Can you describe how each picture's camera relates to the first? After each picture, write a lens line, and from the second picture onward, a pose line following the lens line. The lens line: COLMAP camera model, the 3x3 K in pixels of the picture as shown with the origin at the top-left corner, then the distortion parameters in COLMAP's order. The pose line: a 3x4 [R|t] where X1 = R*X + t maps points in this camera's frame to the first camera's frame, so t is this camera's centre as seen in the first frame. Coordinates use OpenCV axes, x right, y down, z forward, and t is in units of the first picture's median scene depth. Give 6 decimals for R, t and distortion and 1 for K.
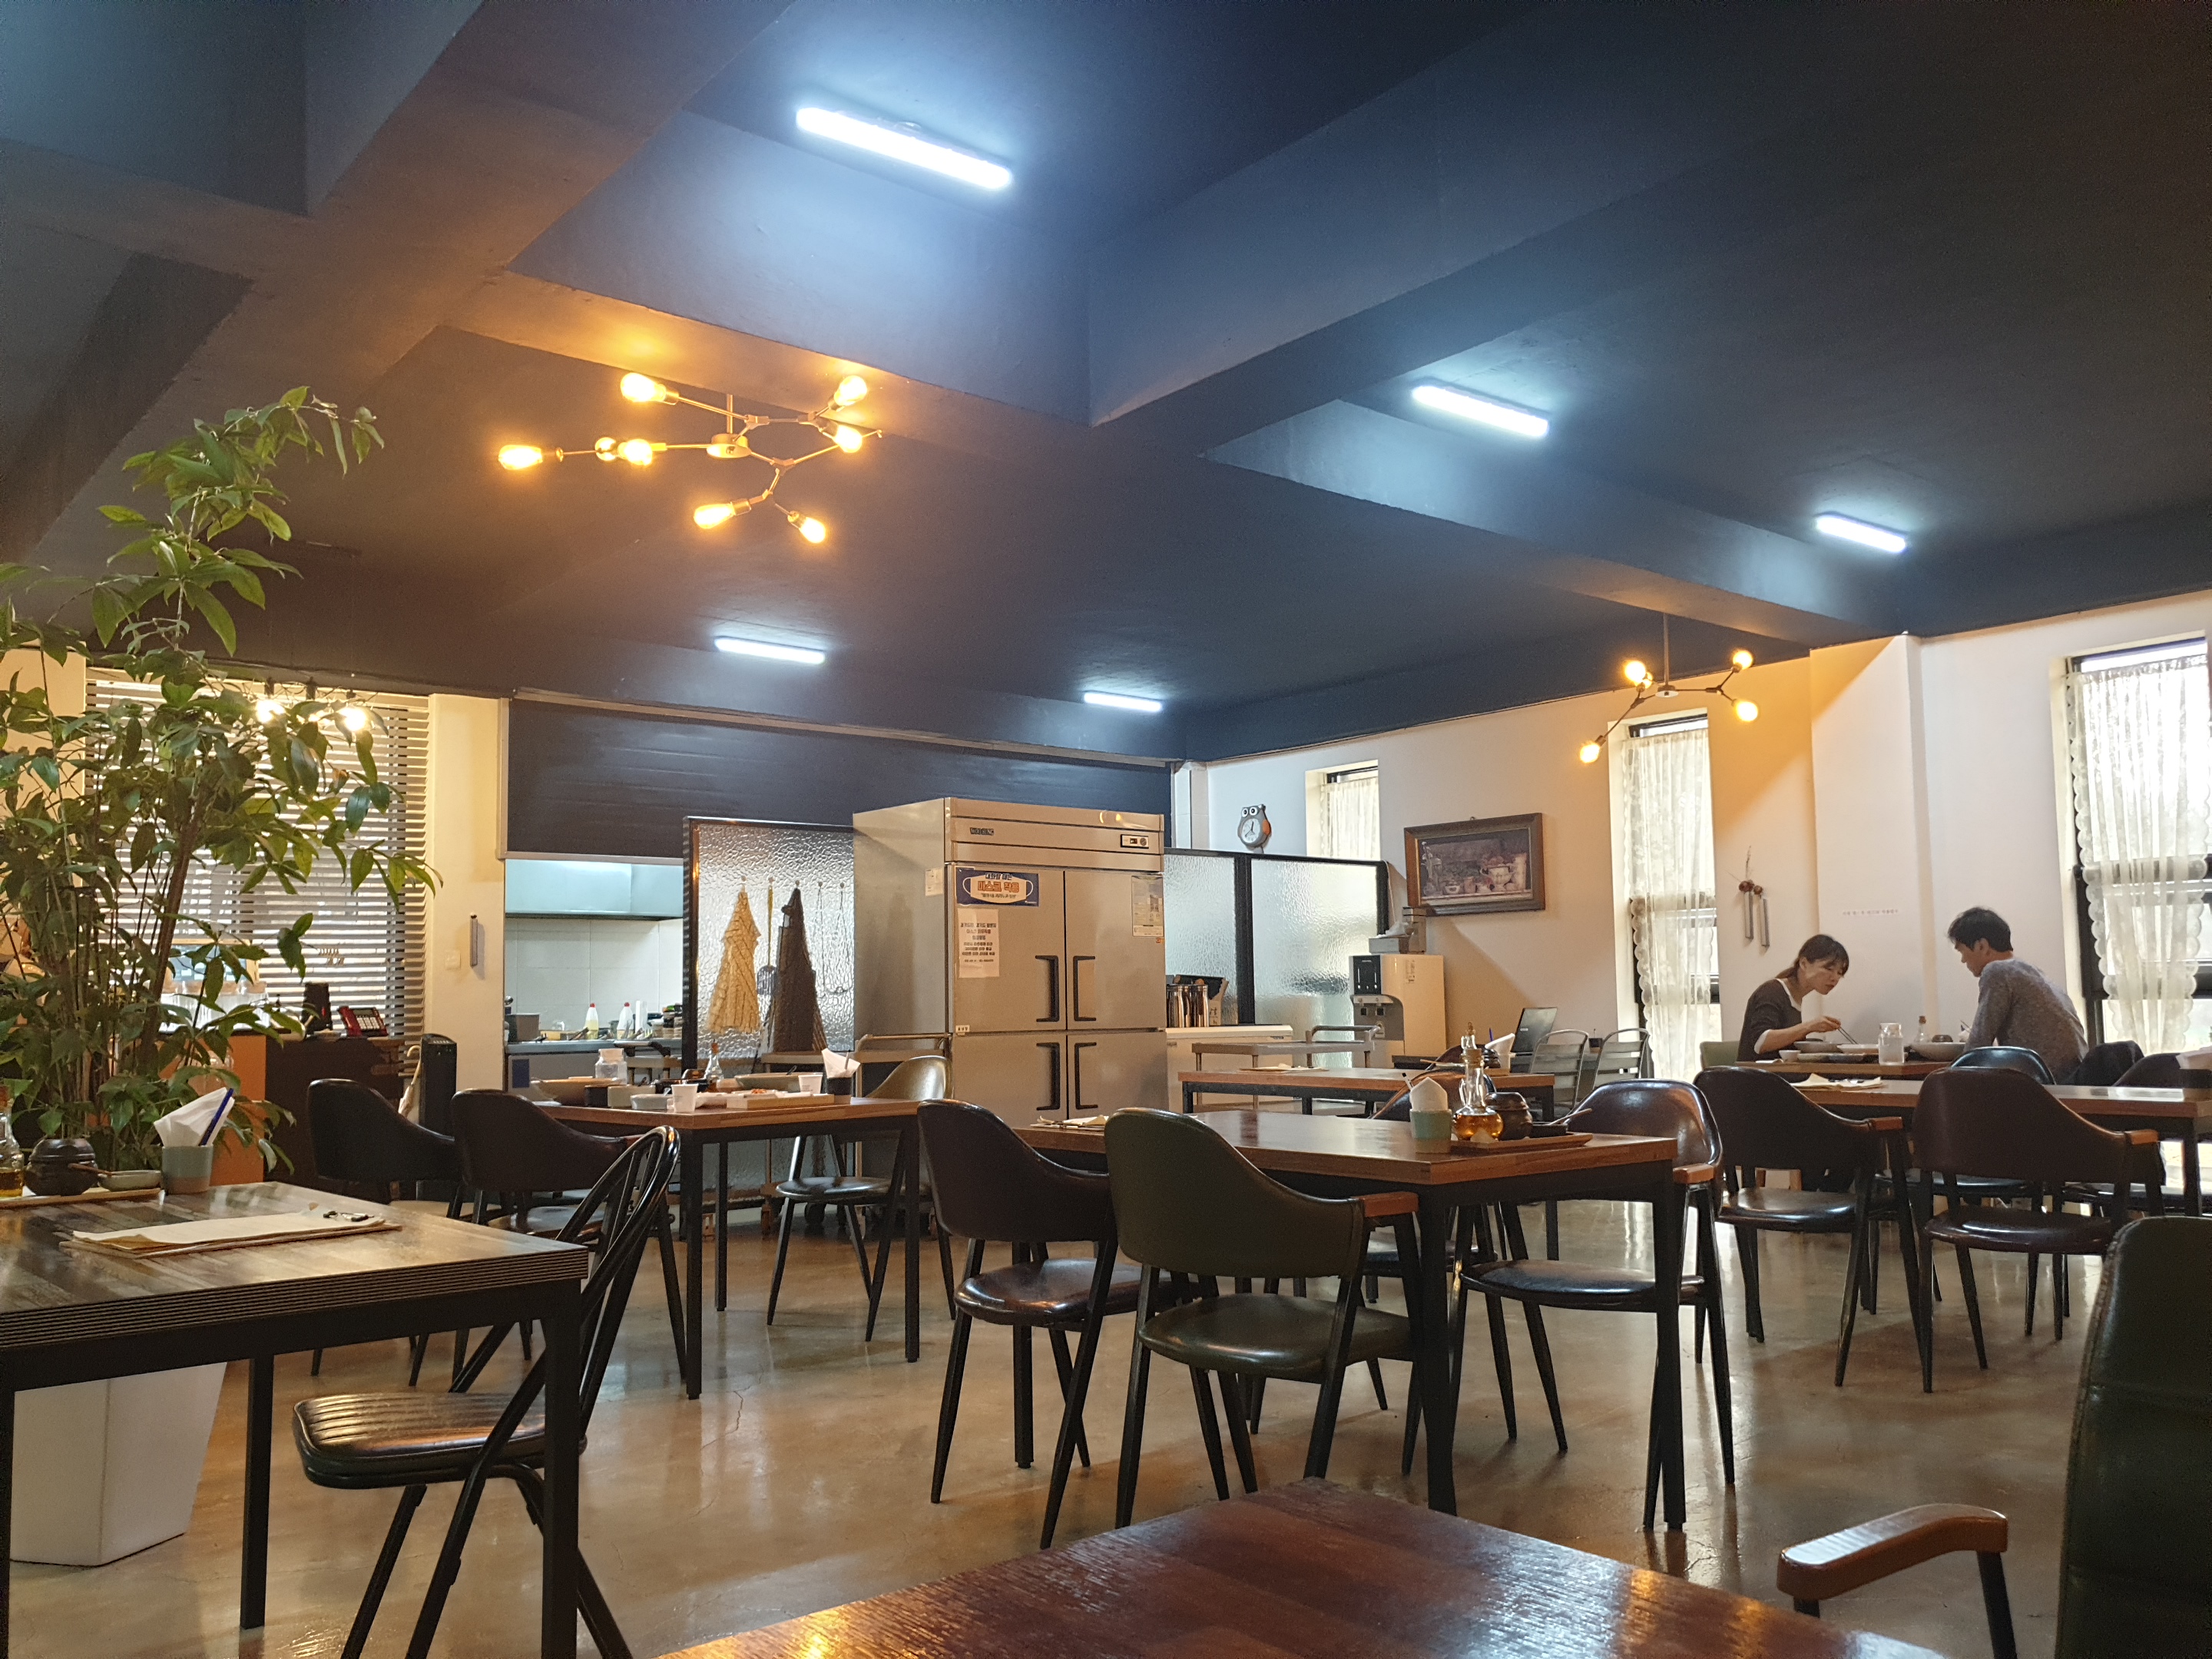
lens RADIAL K [[1793.4, 0, 1102.4], [0, 1793.4, 827.7], [0, 0, 1]] dist [-0.011472, -0.004908]
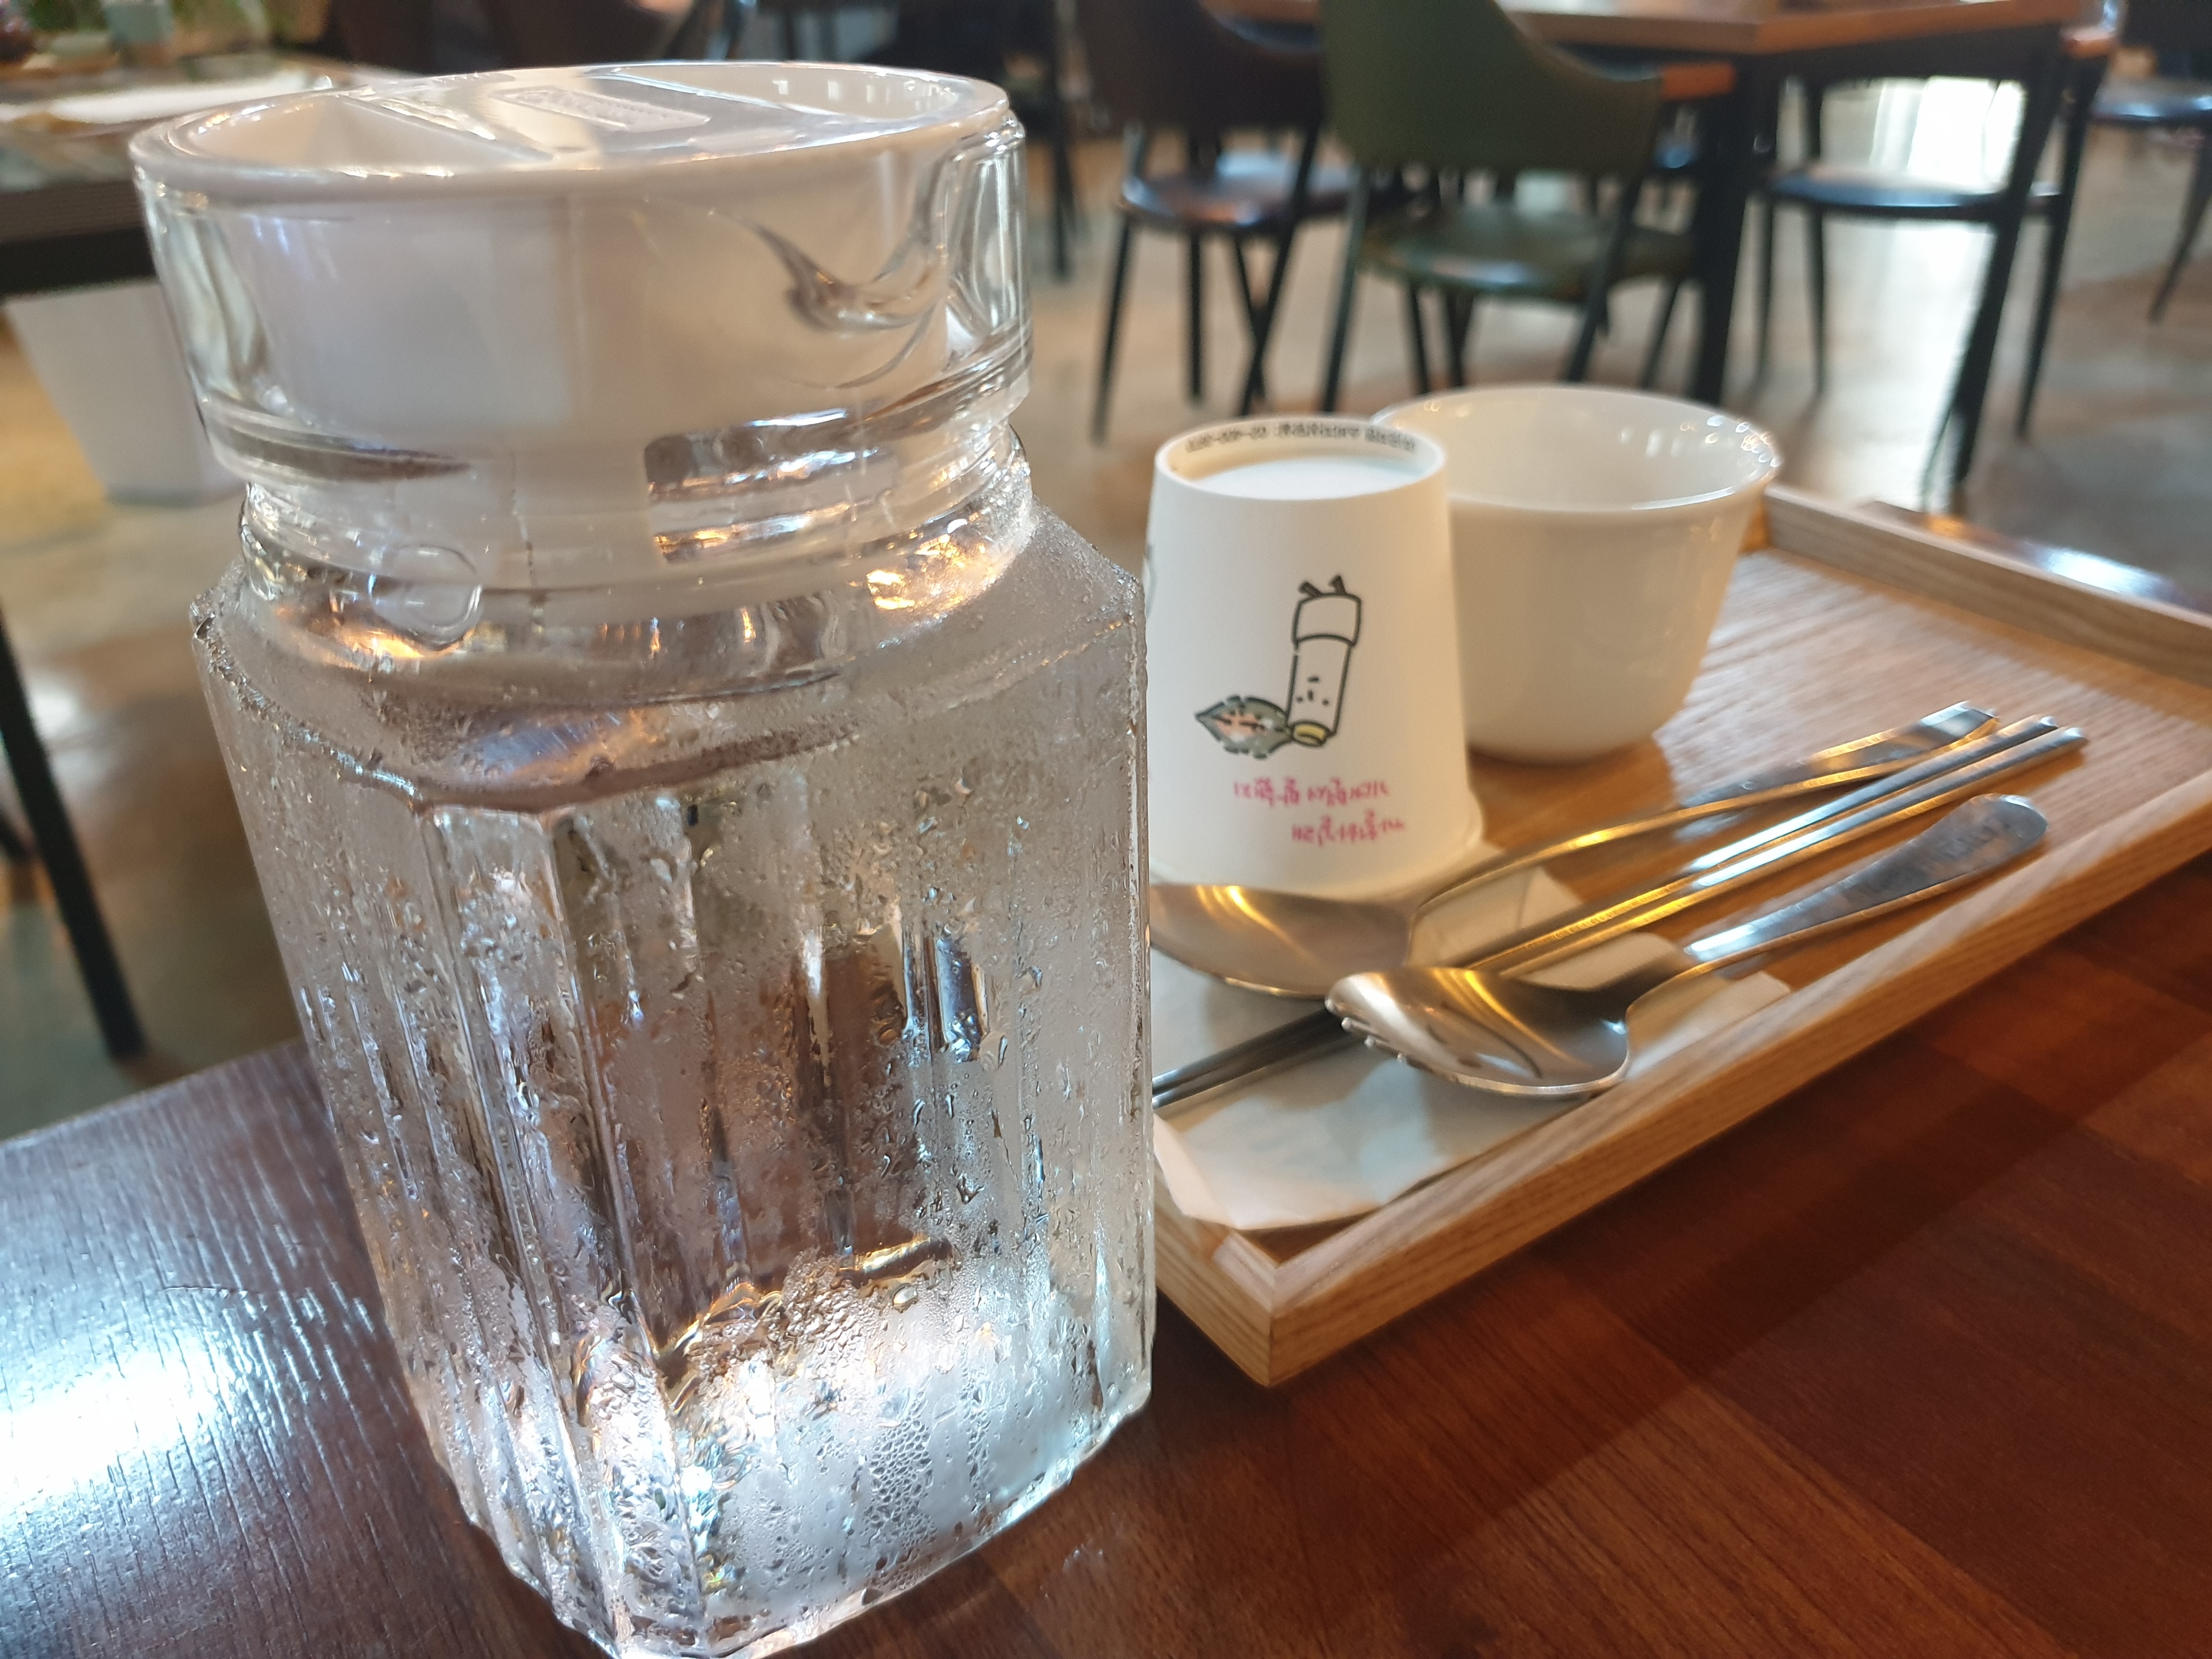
lens RADIAL K [[1793.4, 0, 1103.6], [0, 1793.4, 822.5], [0, 0, 1]] dist [-0.011472, -0.004908]
pose [[0.994448, 0.050214, -0.092475, 0.000232], [0.010797, 0.825477, 0.564333, 0.040500], [0.104673, -0.562198, 0.820352, 0.189896]]
